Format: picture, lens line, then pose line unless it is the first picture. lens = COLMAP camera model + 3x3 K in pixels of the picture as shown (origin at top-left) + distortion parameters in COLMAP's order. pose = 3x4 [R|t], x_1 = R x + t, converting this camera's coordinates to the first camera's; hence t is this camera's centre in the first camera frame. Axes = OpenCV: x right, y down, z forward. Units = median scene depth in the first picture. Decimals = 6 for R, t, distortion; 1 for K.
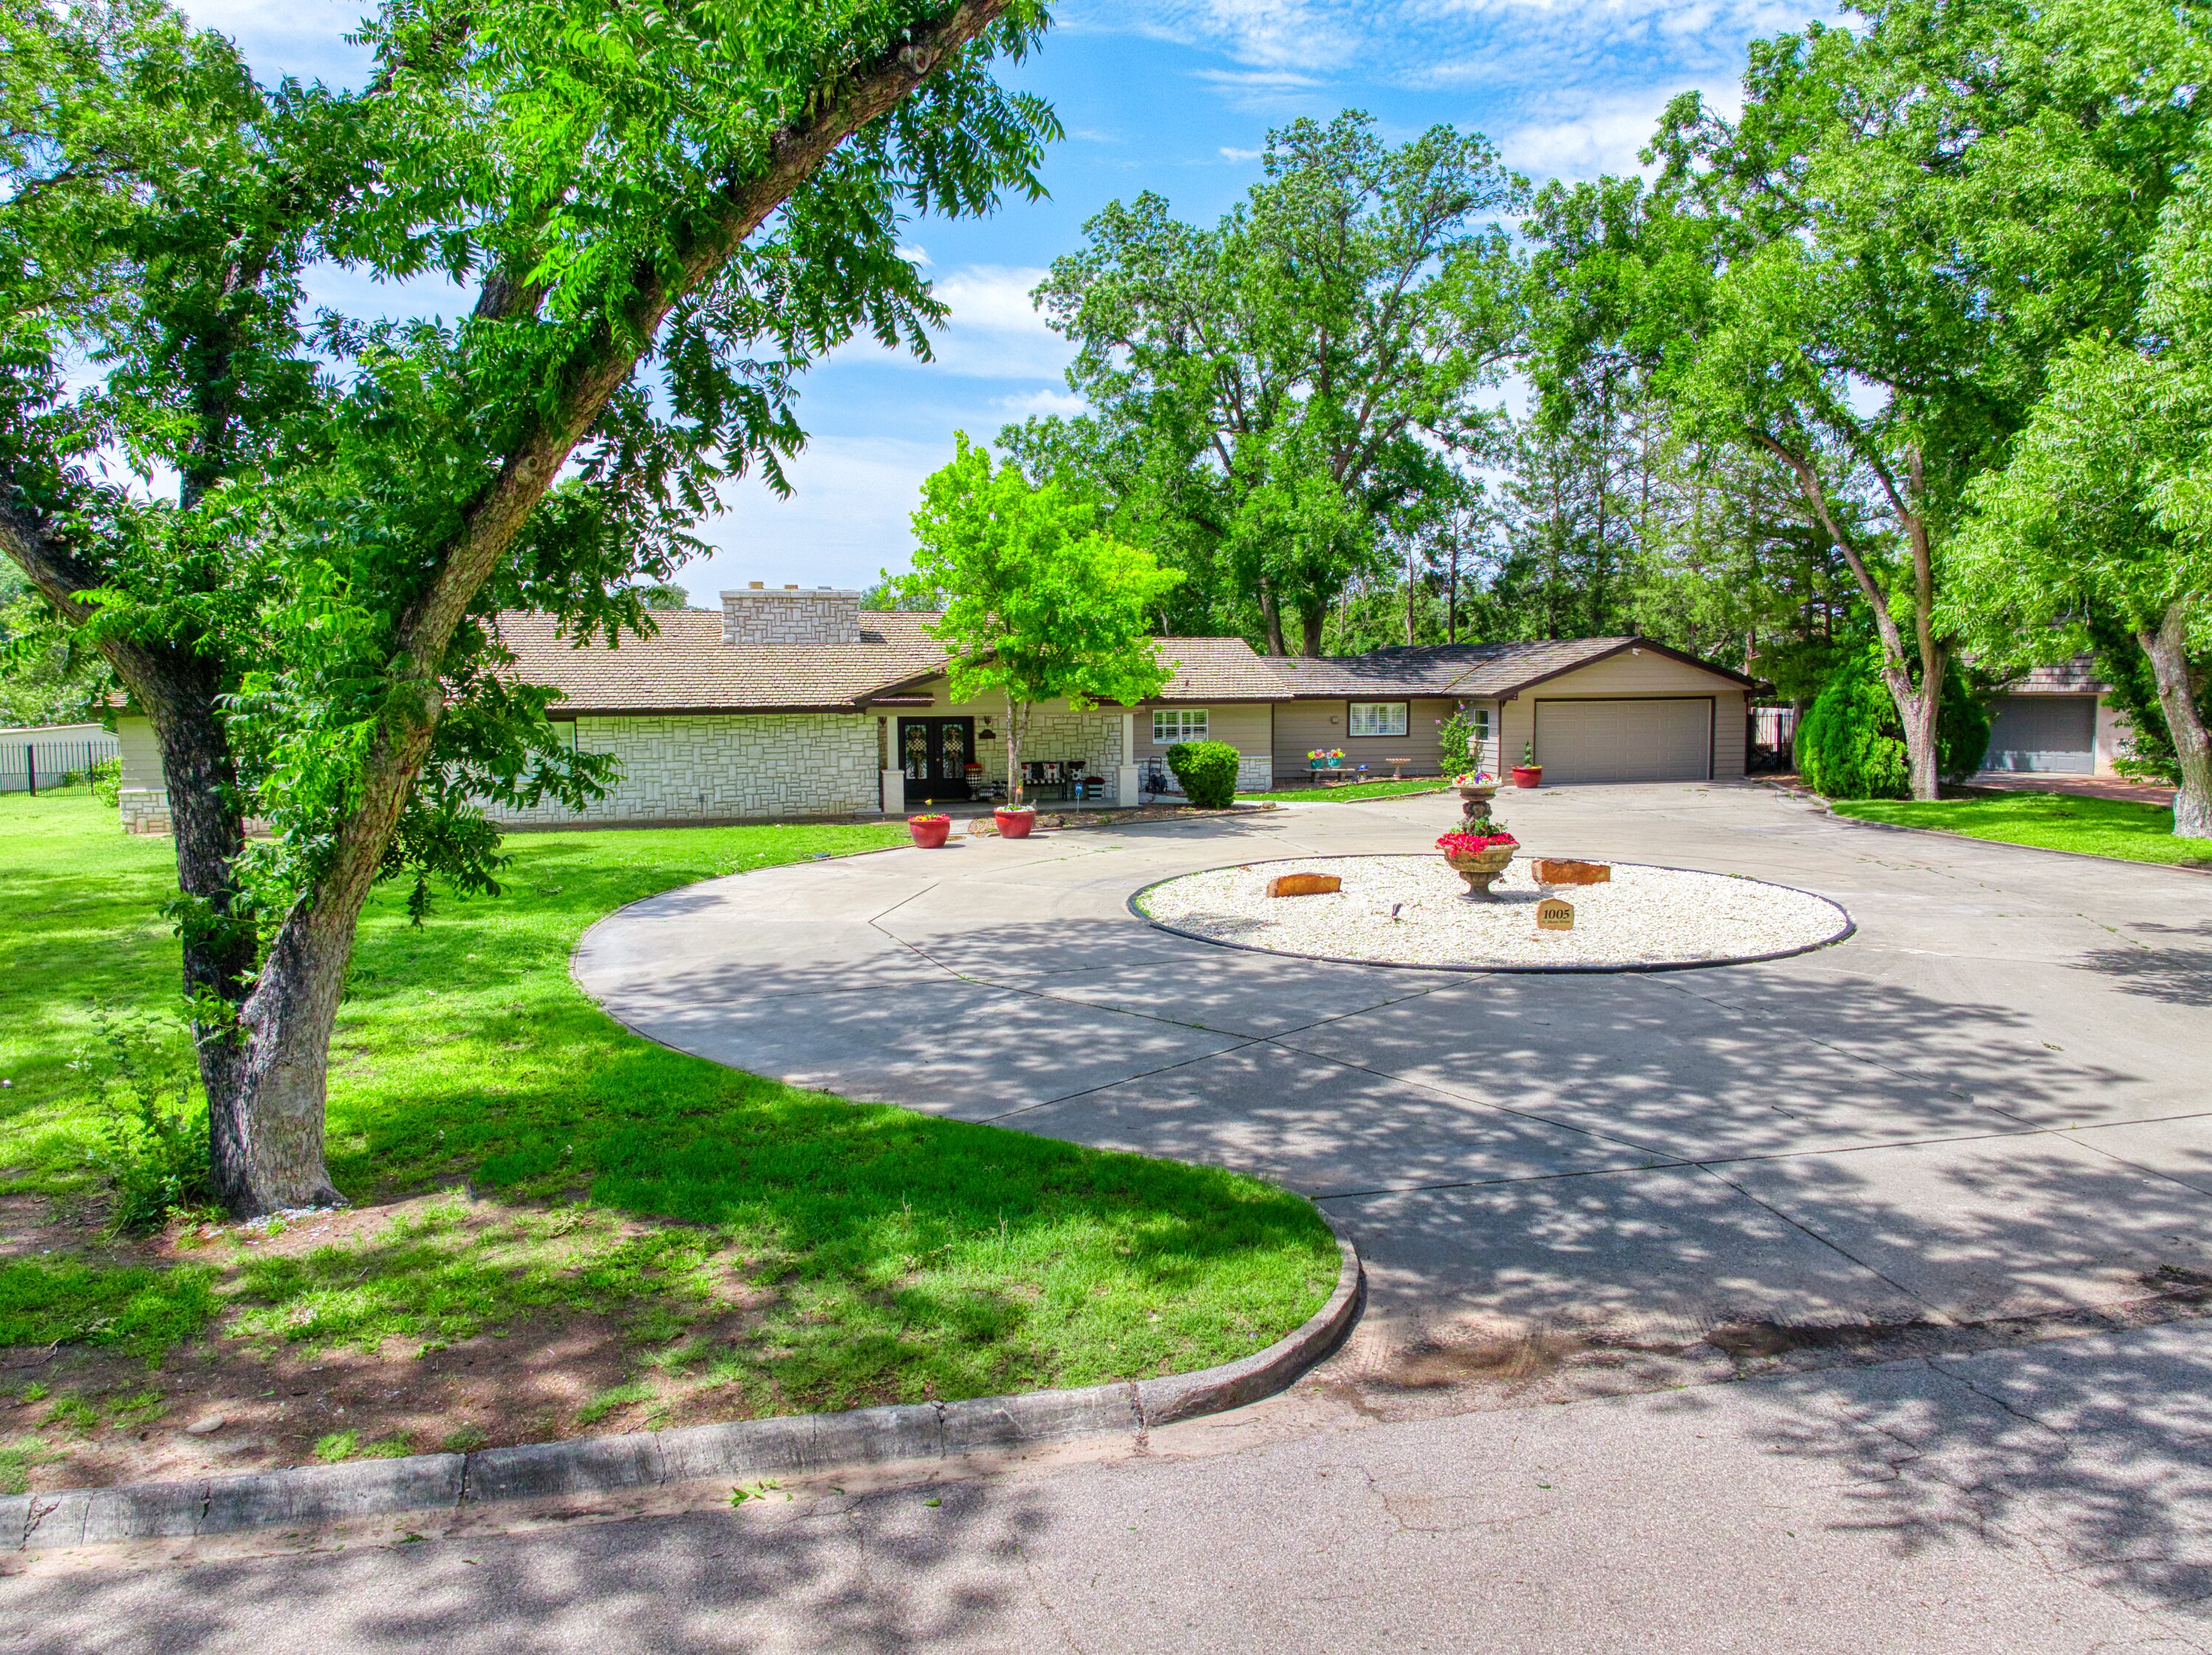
lens RADIAL K [[1664.5, 0, 1106.0], [0, 1664.5, 827.5], [0, 0, 1]] dist [0.036633, -0.072674]
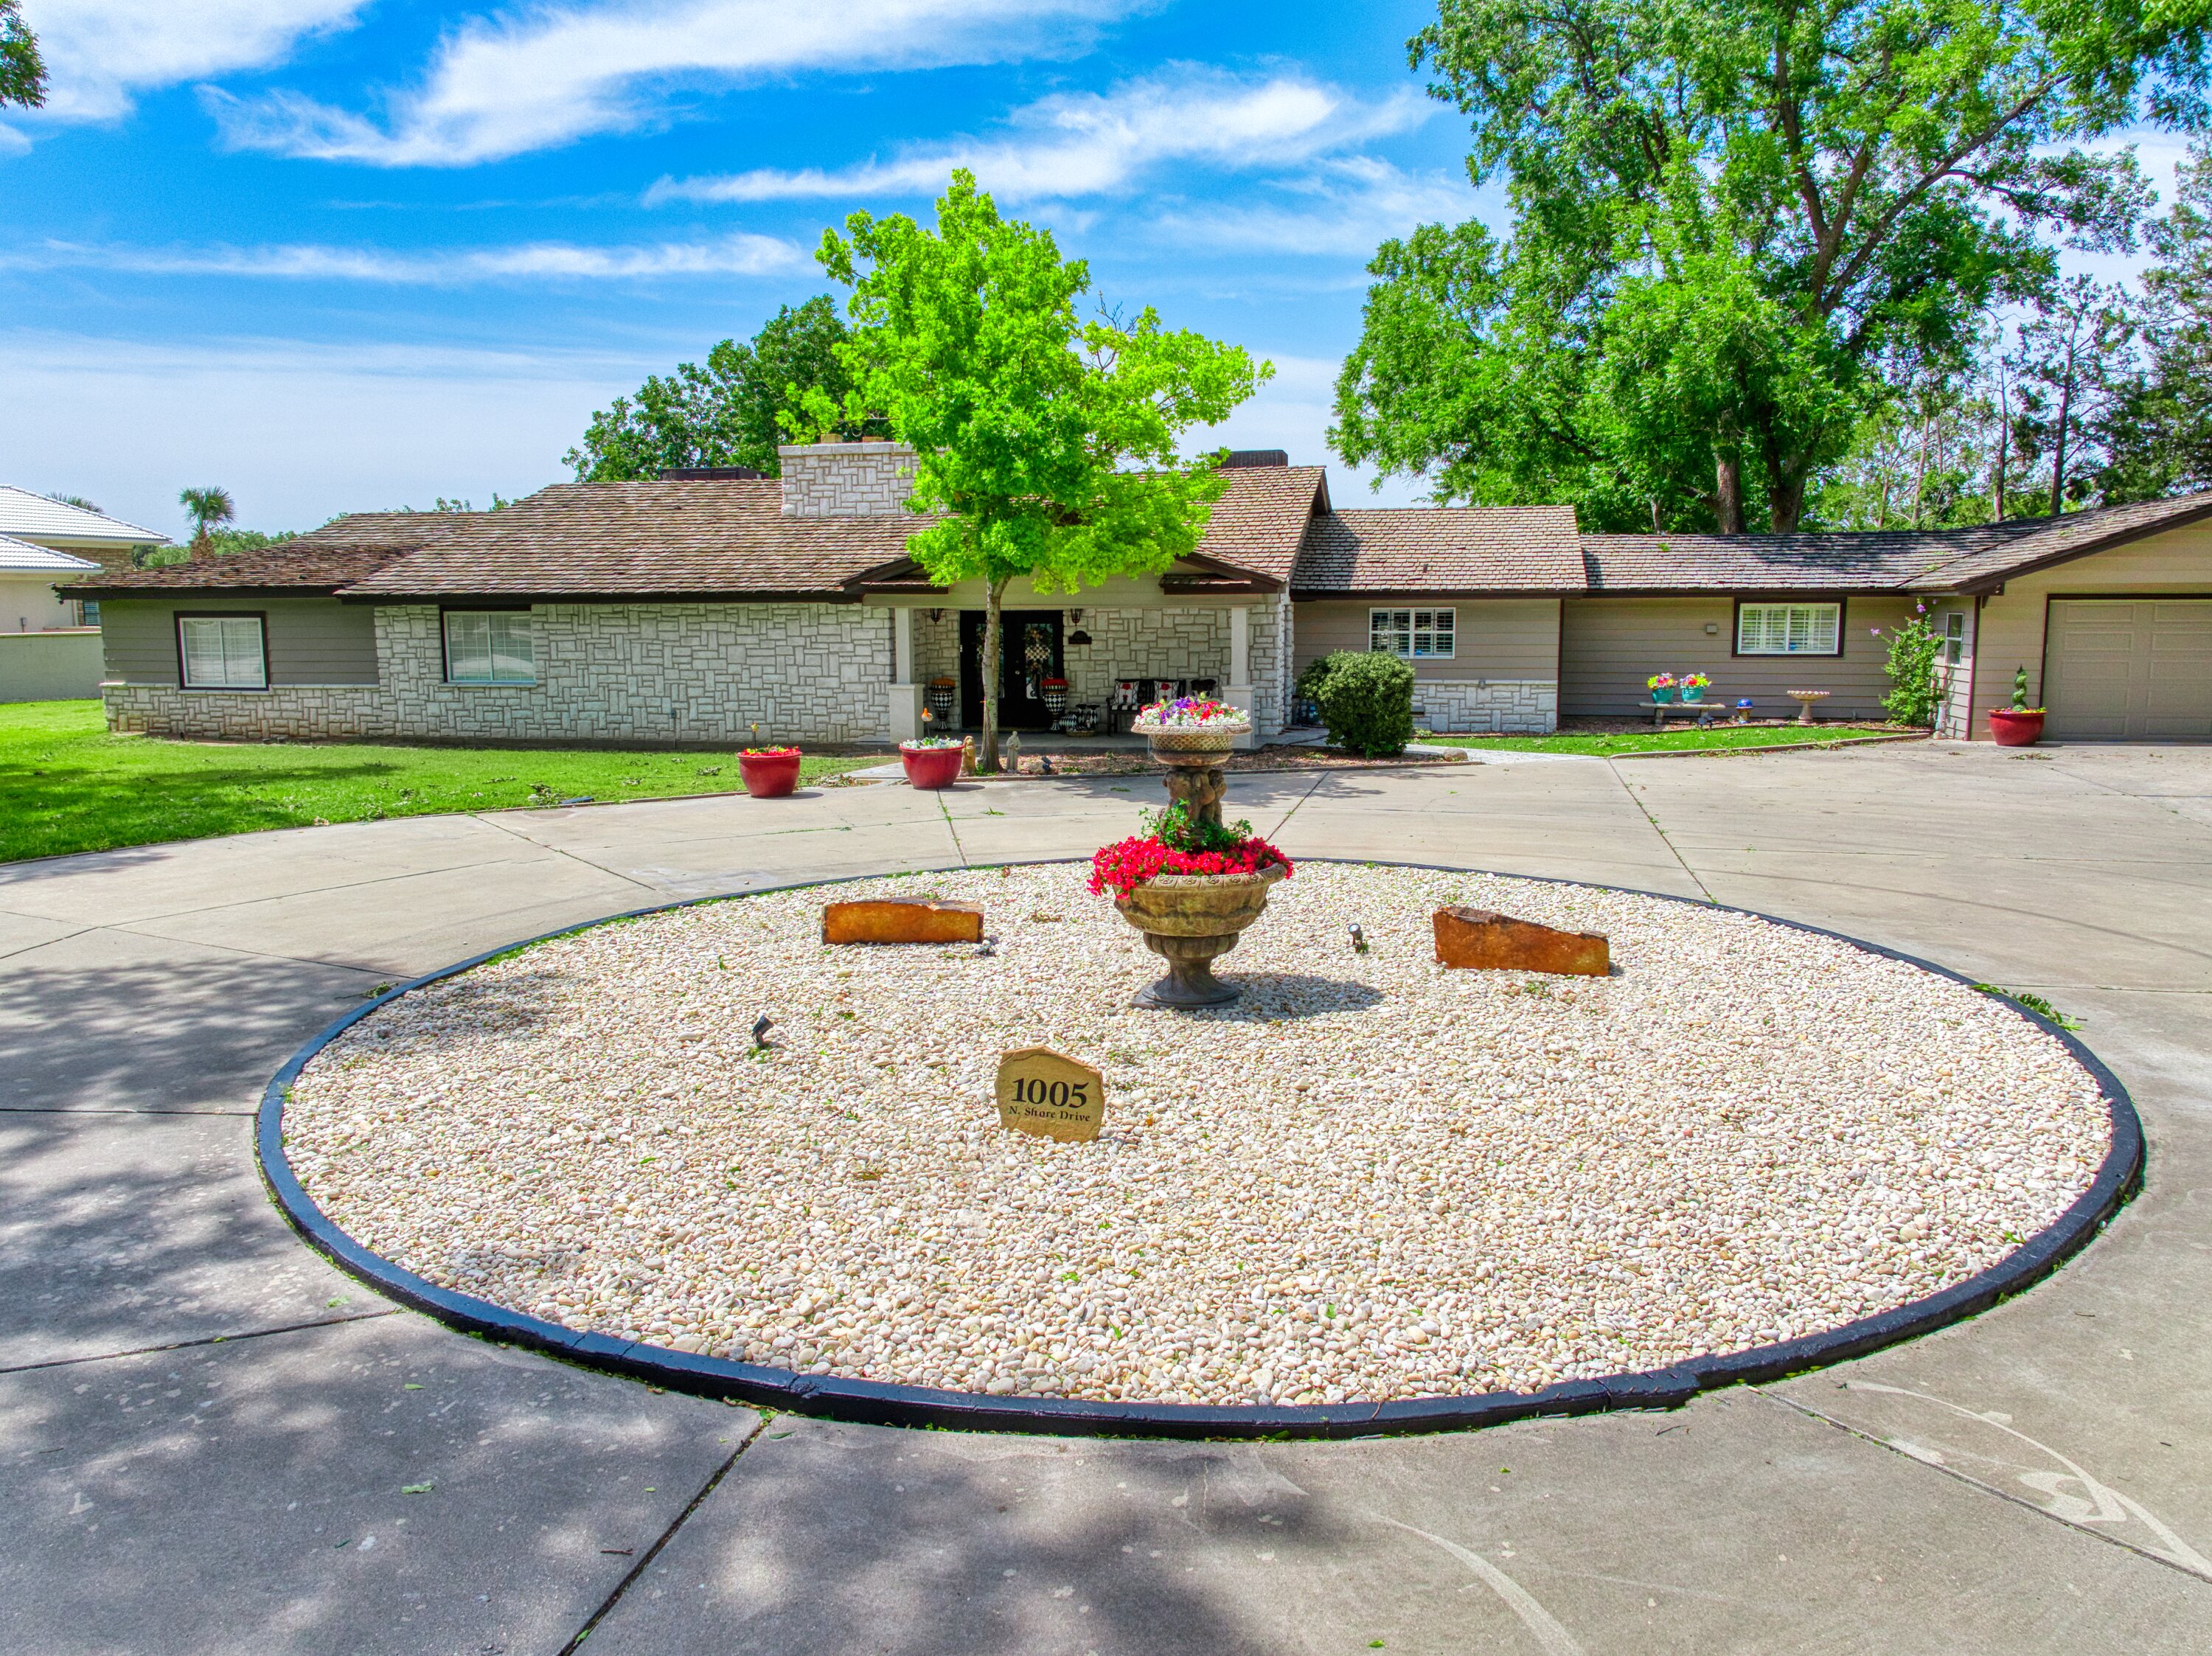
lens RADIAL K [[1664.6, 0, 1106.0], [0, 1664.6, 828.0], [0, 0, 1]] dist [0.036633, -0.072674]
pose [[0.909236, 0.060691, -0.411833, 0.210181], [-0.043058, 0.997720, 0.051969, -0.011680], [0.414048, -0.029519, 0.909776, 0.331563]]
